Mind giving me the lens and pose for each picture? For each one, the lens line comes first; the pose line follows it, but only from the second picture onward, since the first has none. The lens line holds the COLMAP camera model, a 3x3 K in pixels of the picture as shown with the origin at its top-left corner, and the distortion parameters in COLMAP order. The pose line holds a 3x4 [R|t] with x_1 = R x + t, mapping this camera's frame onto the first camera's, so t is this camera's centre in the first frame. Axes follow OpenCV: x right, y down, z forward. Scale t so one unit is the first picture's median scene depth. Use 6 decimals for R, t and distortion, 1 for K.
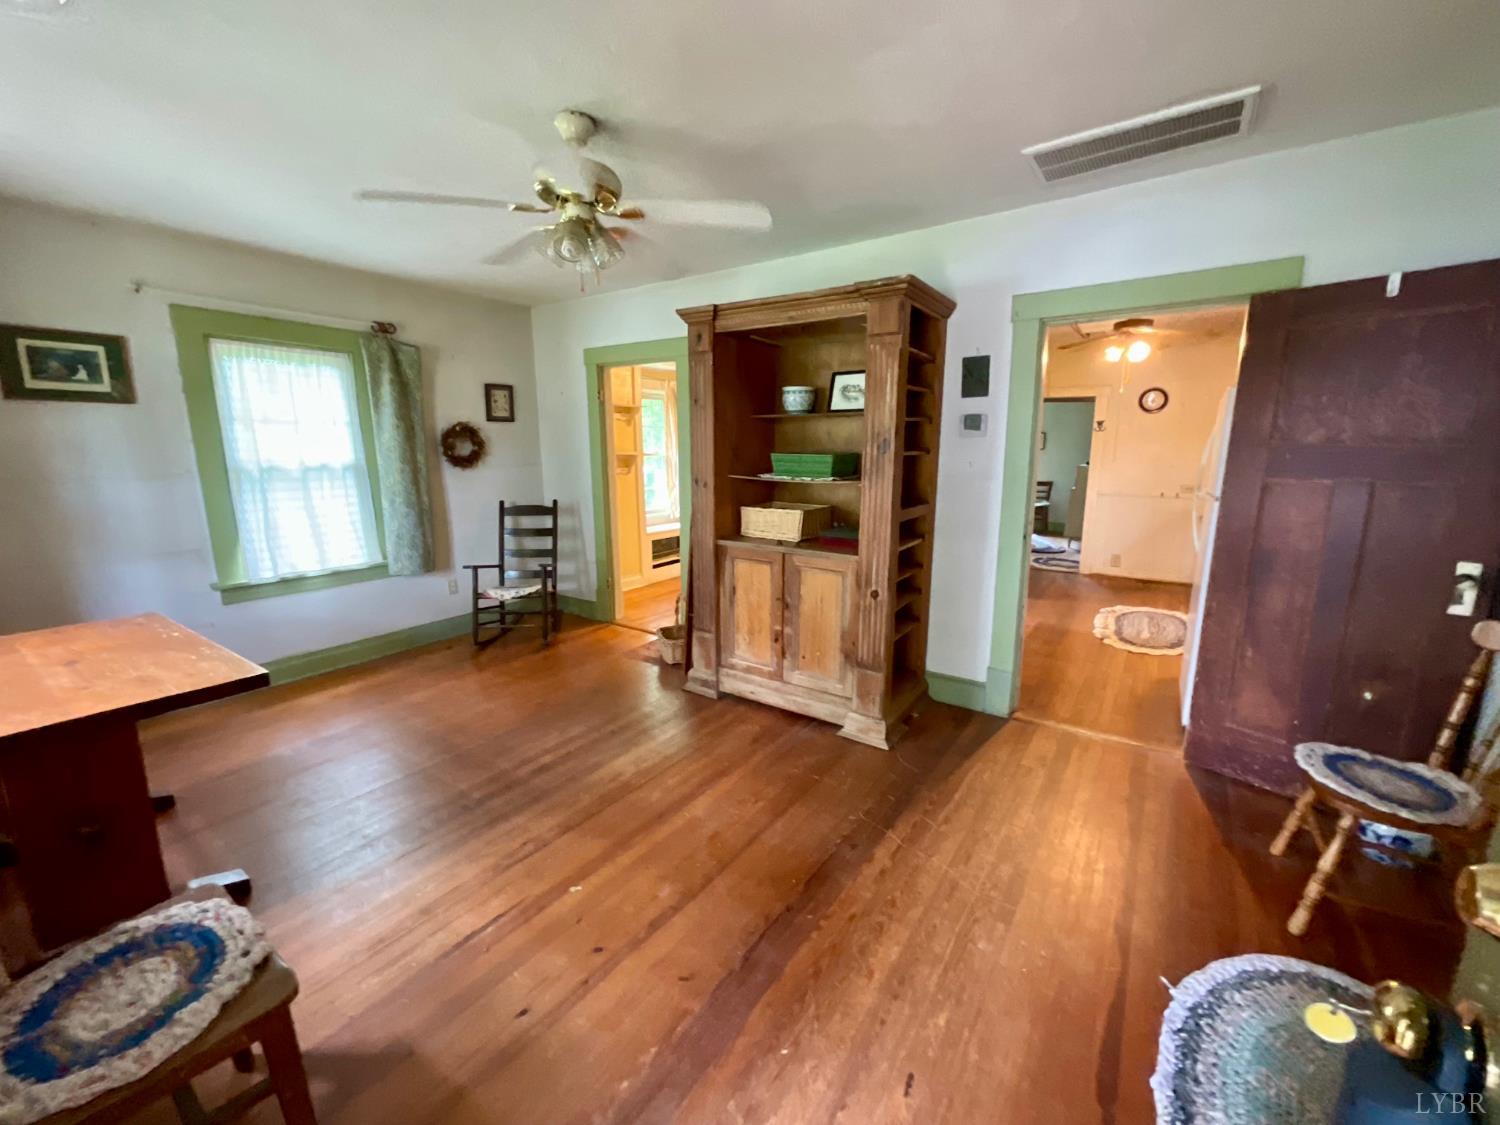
lens RADIAL K [[614.7, 0, 751.6], [0, 614.7, 564.8], [0, 0, 1]] dist [0.000255, 0.000063]
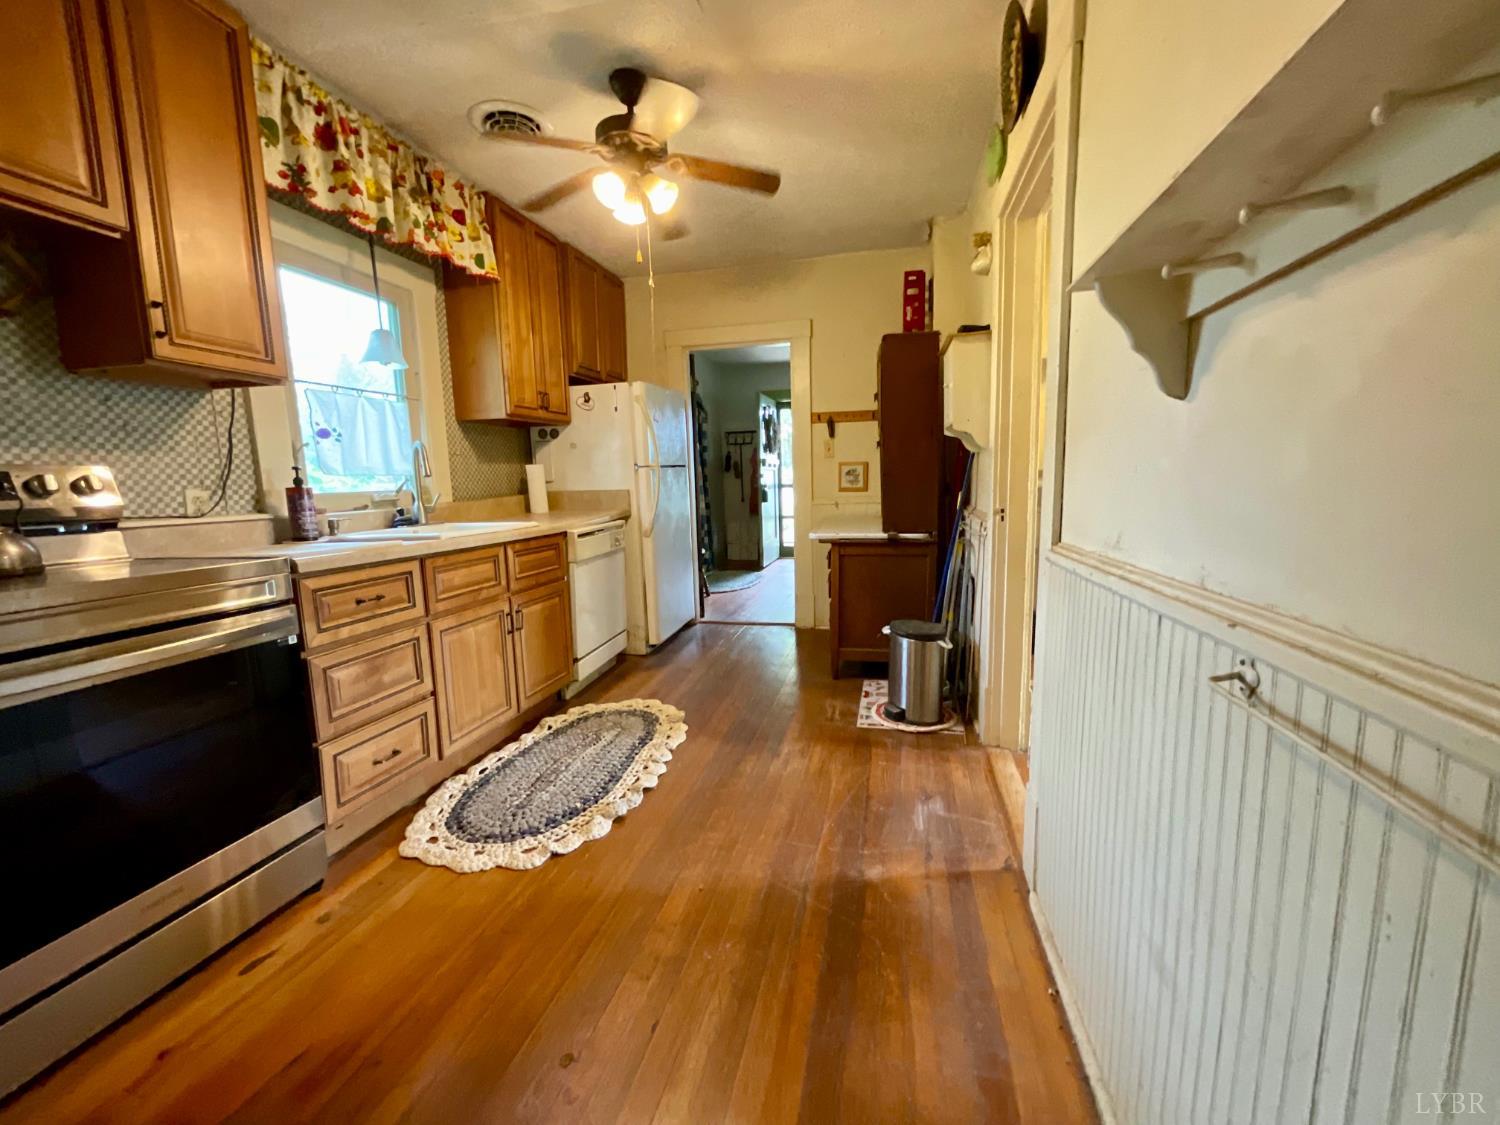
lens RADIAL K [[604.1, 0, 750.0], [0, 604.1, 562.5], [0, 0, 1]] dist [0.019380, 0.000315]
pose [[-0.932617, 0.087877, -0.350005, 0.508615], [-0.031049, 0.946760, 0.320439, -0.160080], [0.359530, 0.309714, -0.880236, 1.086014]]
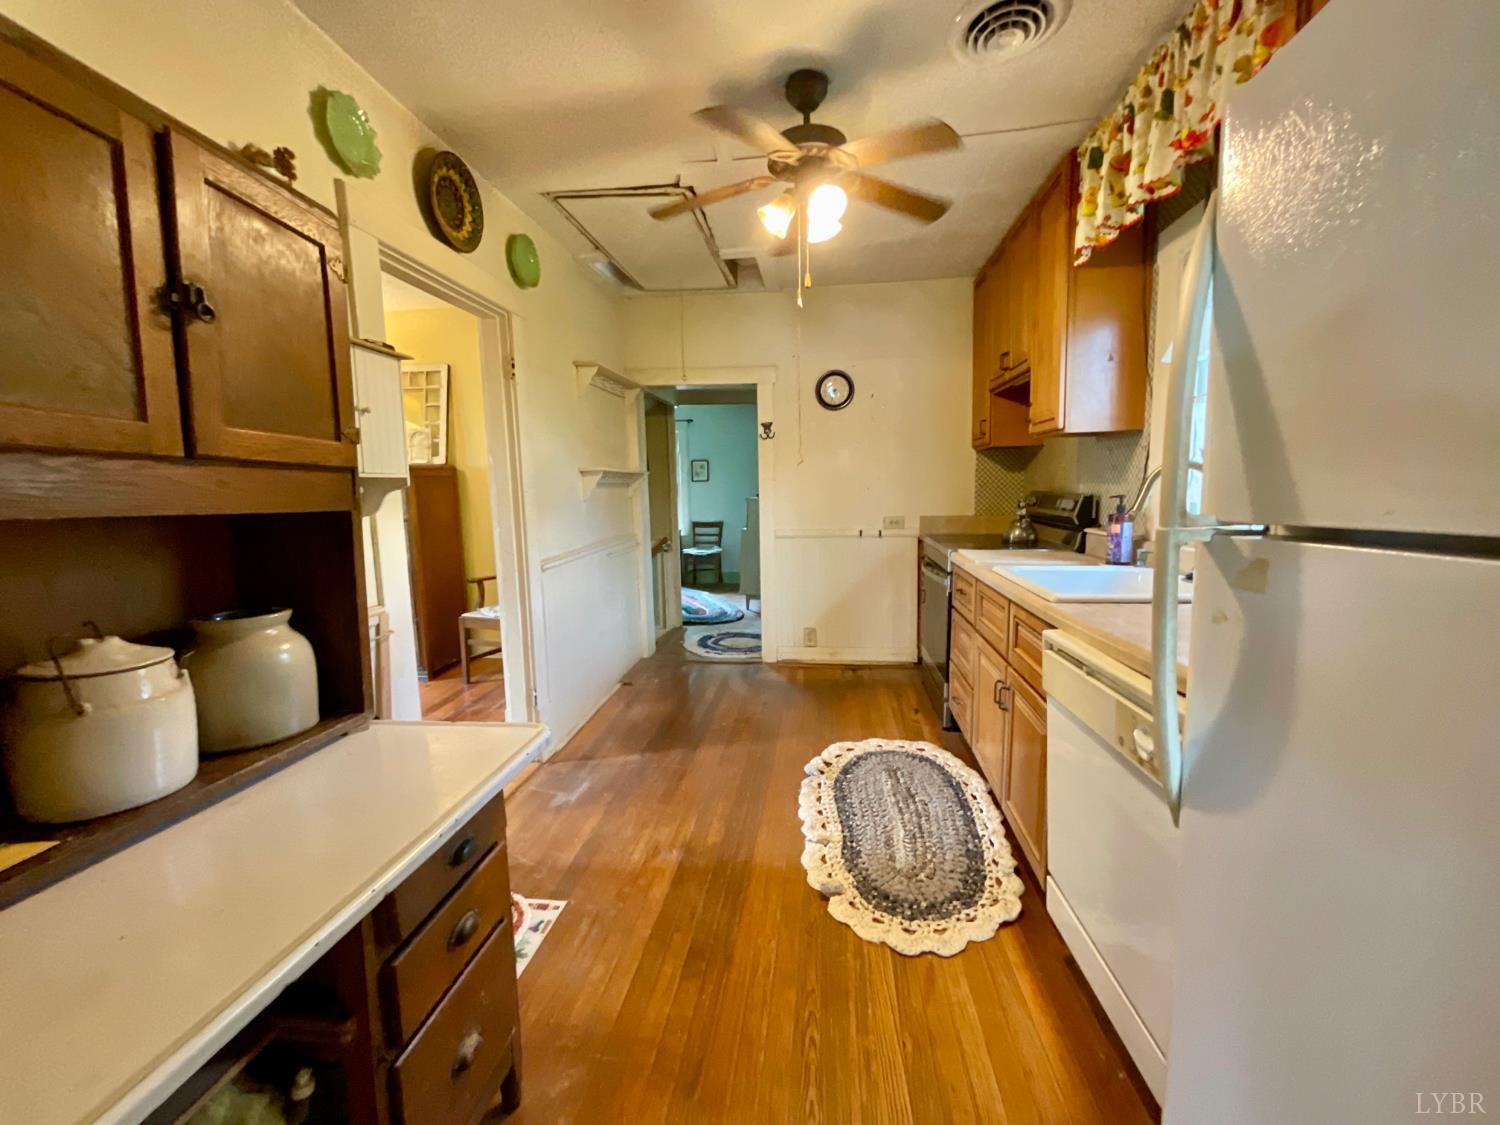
lens RADIAL K [[614.7, 0, 751.6], [0, 614.7, 564.8], [0, 0, 1]] dist [0.000255, 0.000063]
pose [[0.888536, -0.067040, 0.453882, 0.259358], [0.101706, 0.993435, -0.052369, -0.057339], [-0.447391, 0.092694, 0.889522, 0.463586]]
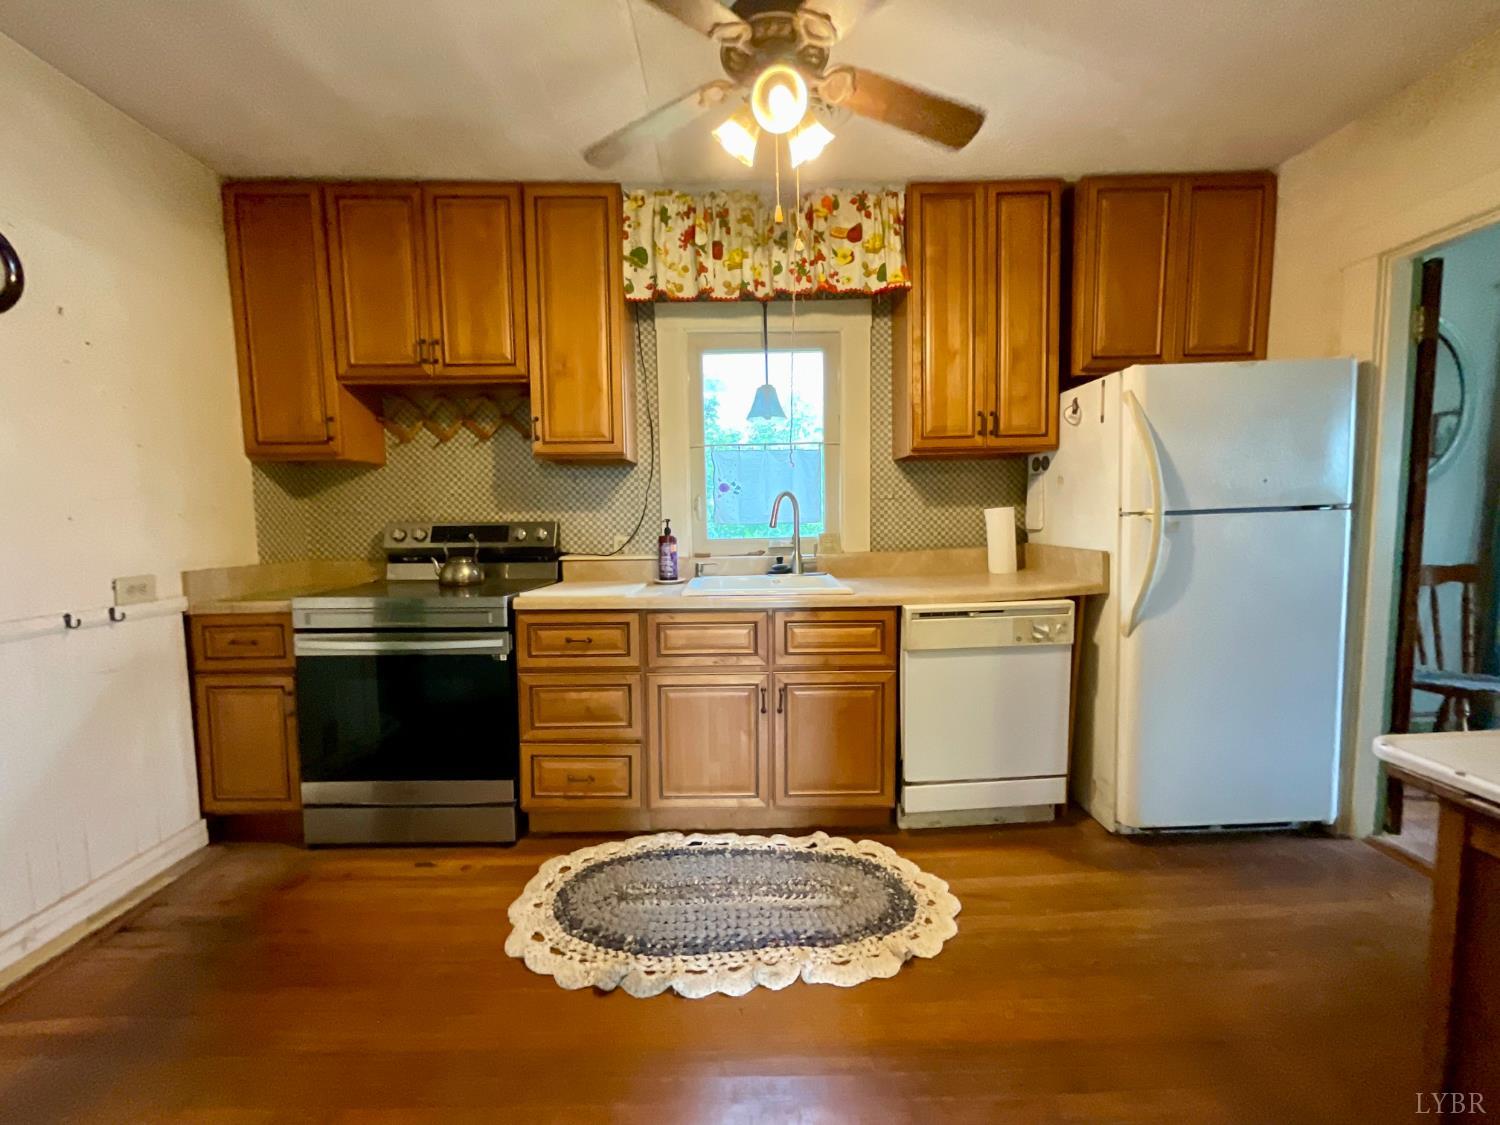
lens RADIAL K [[614.7, 0, 751.6], [0, 614.7, 564.8], [0, 0, 1]] dist [0.000255, 0.000063]
pose [[-0.580413, -0.051062, 0.812719, 0.250330], [0.179364, 0.965505, 0.188757, -0.132822], [-0.794323, 0.255330, -0.551233, 0.874759]]
